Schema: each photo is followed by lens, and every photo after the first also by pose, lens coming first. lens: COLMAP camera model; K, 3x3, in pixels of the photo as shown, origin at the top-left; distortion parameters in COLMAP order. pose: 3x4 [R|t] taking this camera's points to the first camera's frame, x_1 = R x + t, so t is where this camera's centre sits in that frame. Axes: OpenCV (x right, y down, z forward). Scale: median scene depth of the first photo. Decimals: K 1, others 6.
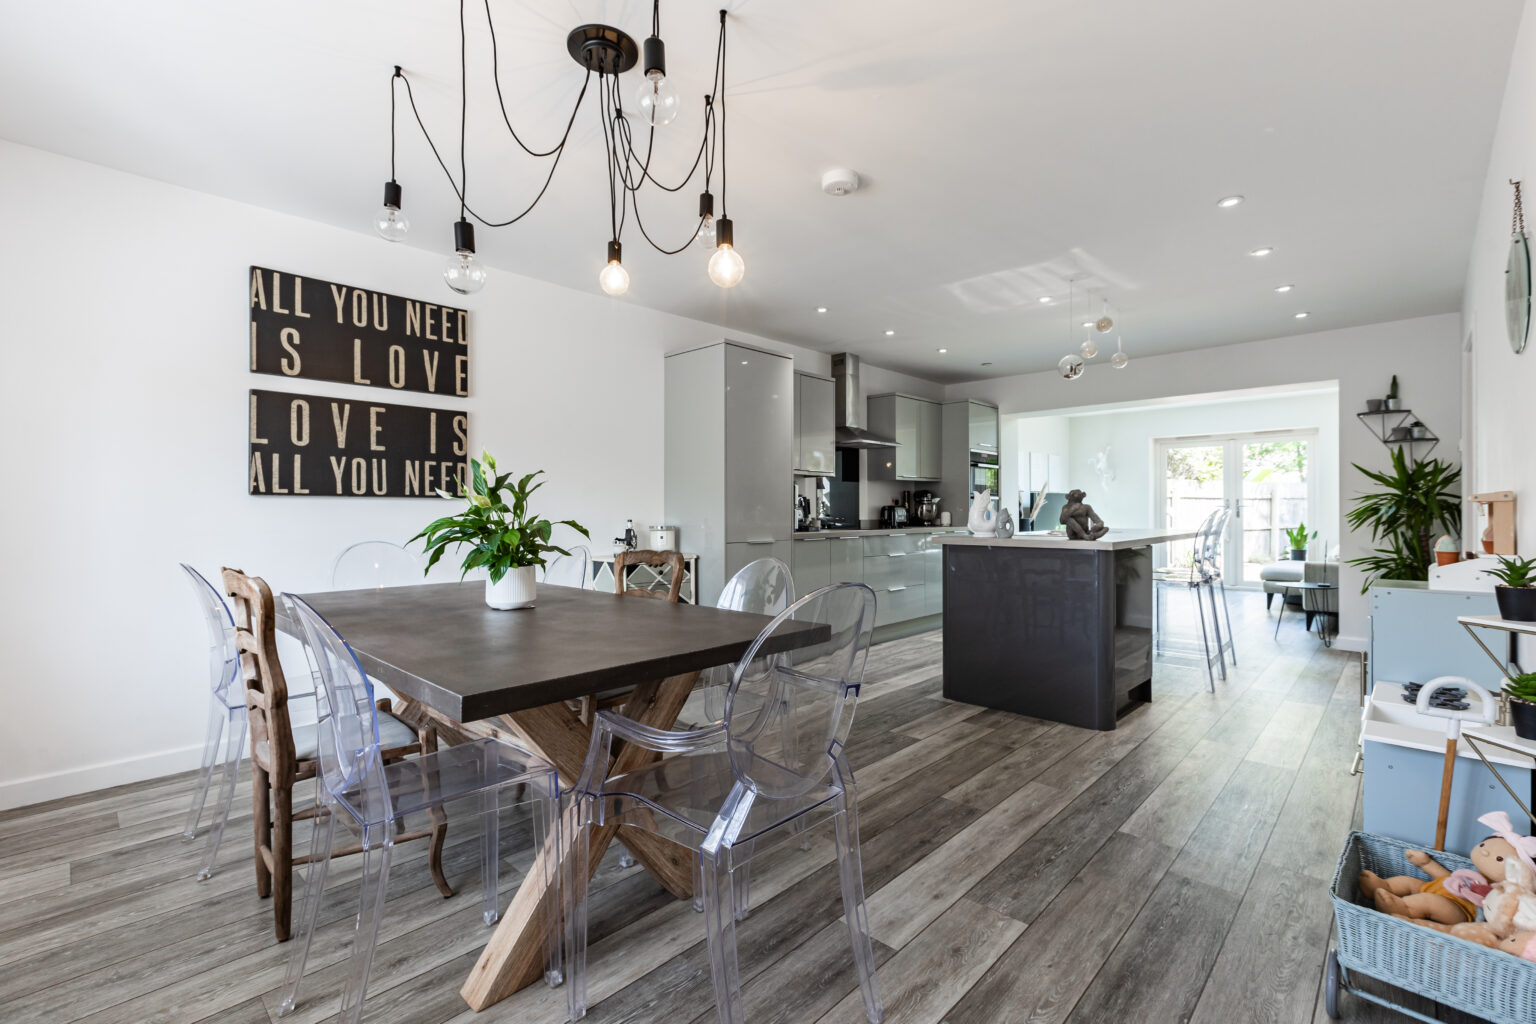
lens RADIAL K [[692.0, 0, 769.8], [0, 692.0, 508.9], [0, 0, 1]] dist [-0.001056, -0.000017]
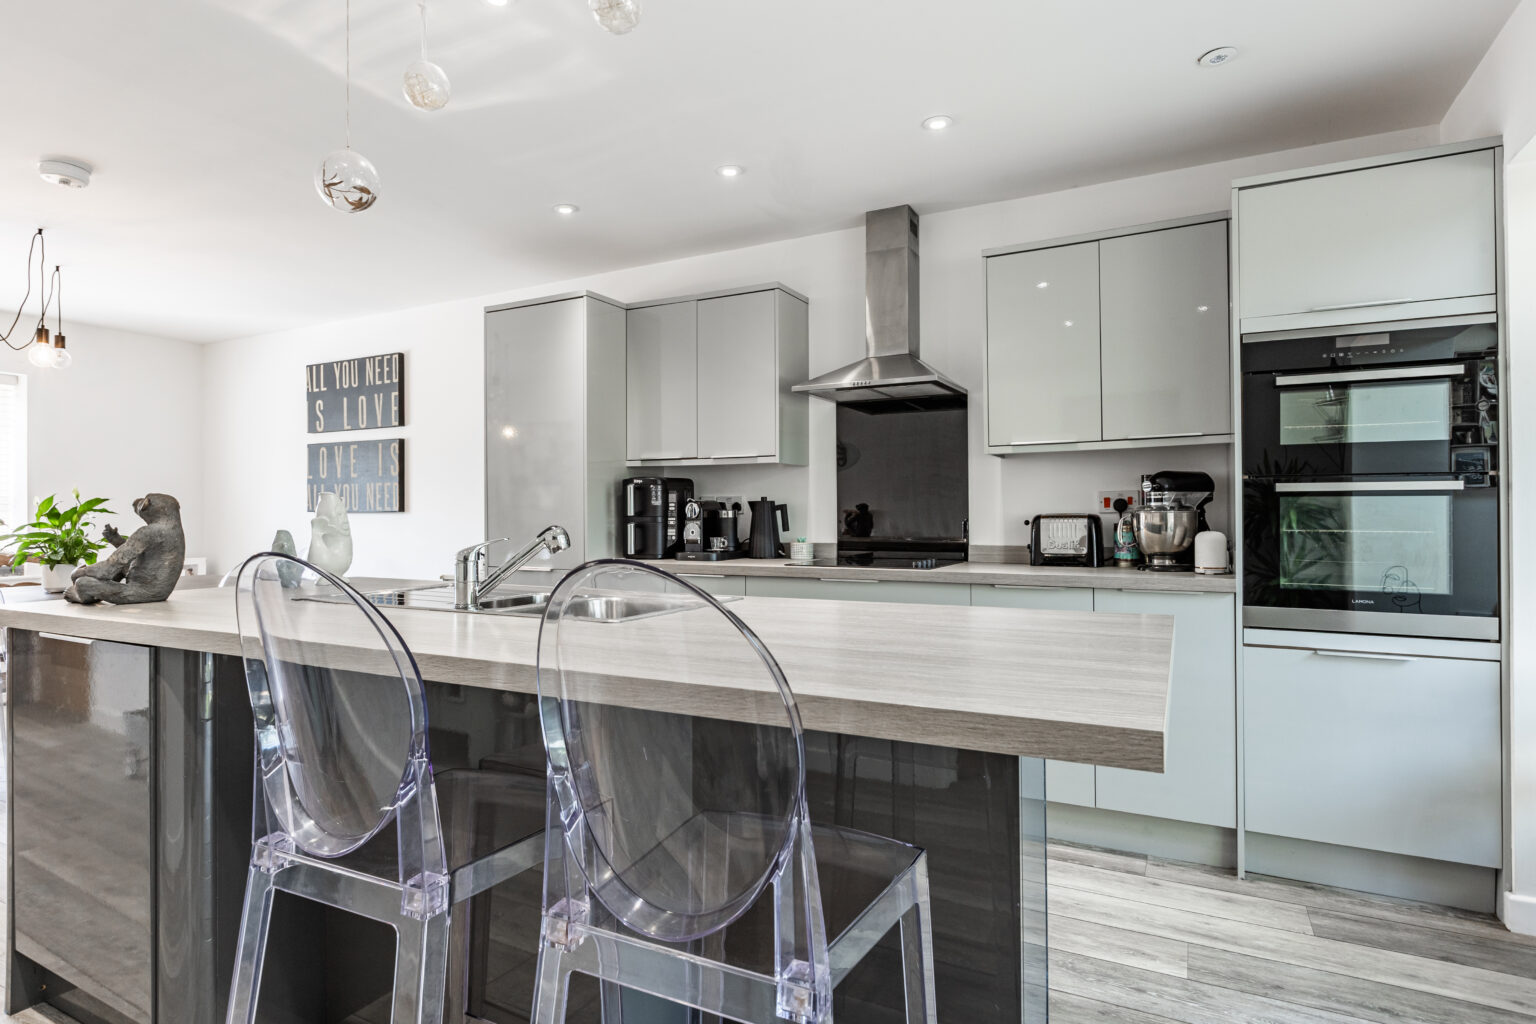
lens RADIAL K [[840.3, 0, 769.4], [0, 840.3, 516.3], [0, 0, 1]] dist [0.004739, 0.000811]
pose [[0.257257, -0.009801, -0.966293, 1.205759], [-0.001278, 0.999944, -0.010483, 0.006357], [0.966342, 0.003932, 0.257230, 1.359171]]
